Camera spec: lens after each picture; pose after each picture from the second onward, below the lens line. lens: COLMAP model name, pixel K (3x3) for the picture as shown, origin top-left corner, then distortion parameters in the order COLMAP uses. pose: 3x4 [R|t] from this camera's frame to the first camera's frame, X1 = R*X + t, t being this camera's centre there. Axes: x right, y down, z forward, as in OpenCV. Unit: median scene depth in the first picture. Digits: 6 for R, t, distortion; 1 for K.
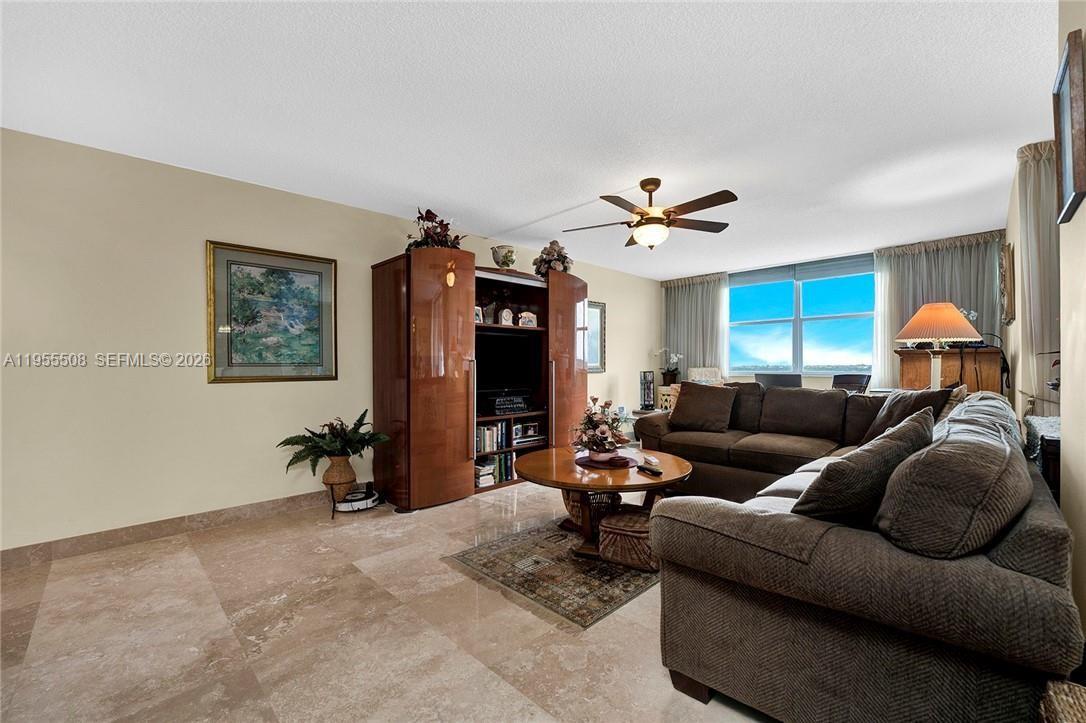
lens RADIAL K [[449.3, 0, 544.9], [0, 449.3, 369.3], [0, 0, 1]] dist [-0.031219, 0.003838]
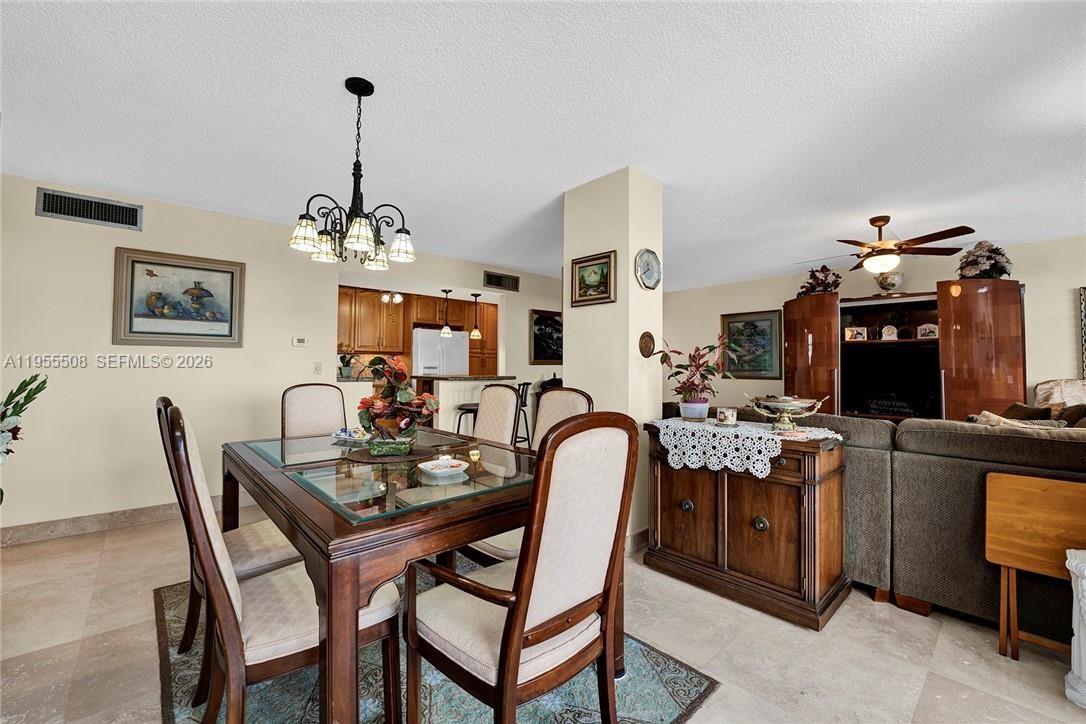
lens RADIAL K [[449.3, 0, 539.1], [0, 449.3, 354.6], [0, 0, 1]] dist [-0.031219, 0.003838]
pose [[-0.056848, -0.020000, -0.998182, 1.440417], [-0.011639, 0.999745, -0.019369, -0.032189], [0.998315, 0.010517, -0.057066, 0.193303]]
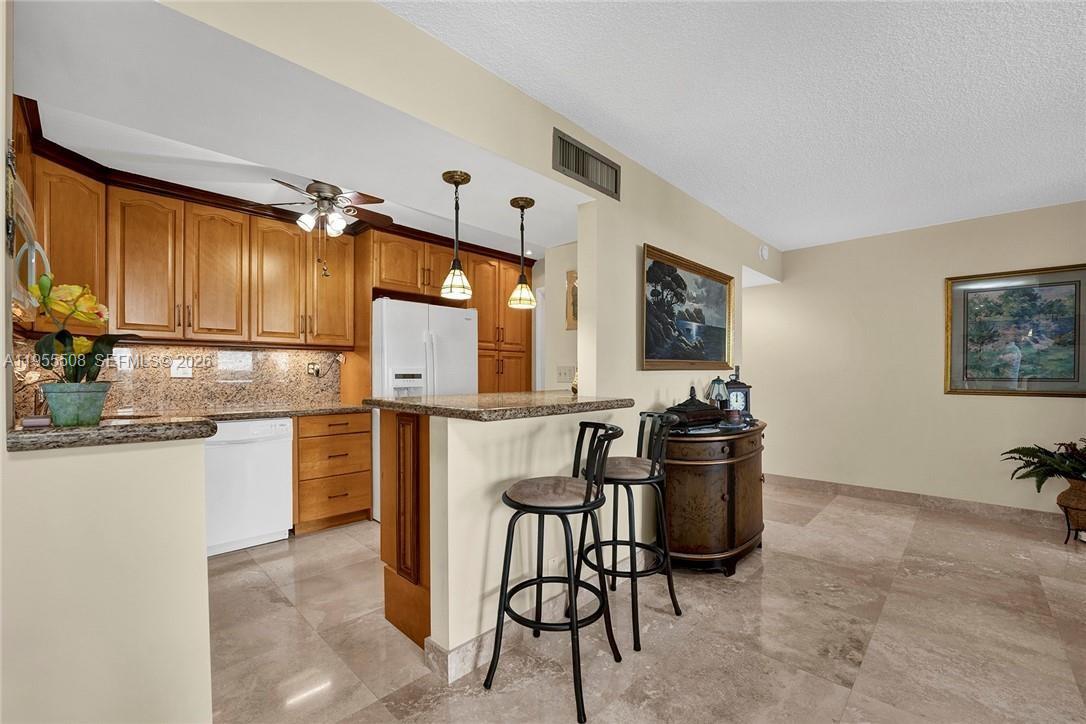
lens RADIAL K [[449.3, 0, 535.0], [0, 449.3, 376.8], [0, 0, 1]] dist [-0.031219, 0.003838]
pose [[0.002284, 0.018562, -0.999825, 0.427258], [-0.009350, 0.999784, 0.018540, -0.026716], [0.999954, 0.009306, 0.002457, -0.138764]]
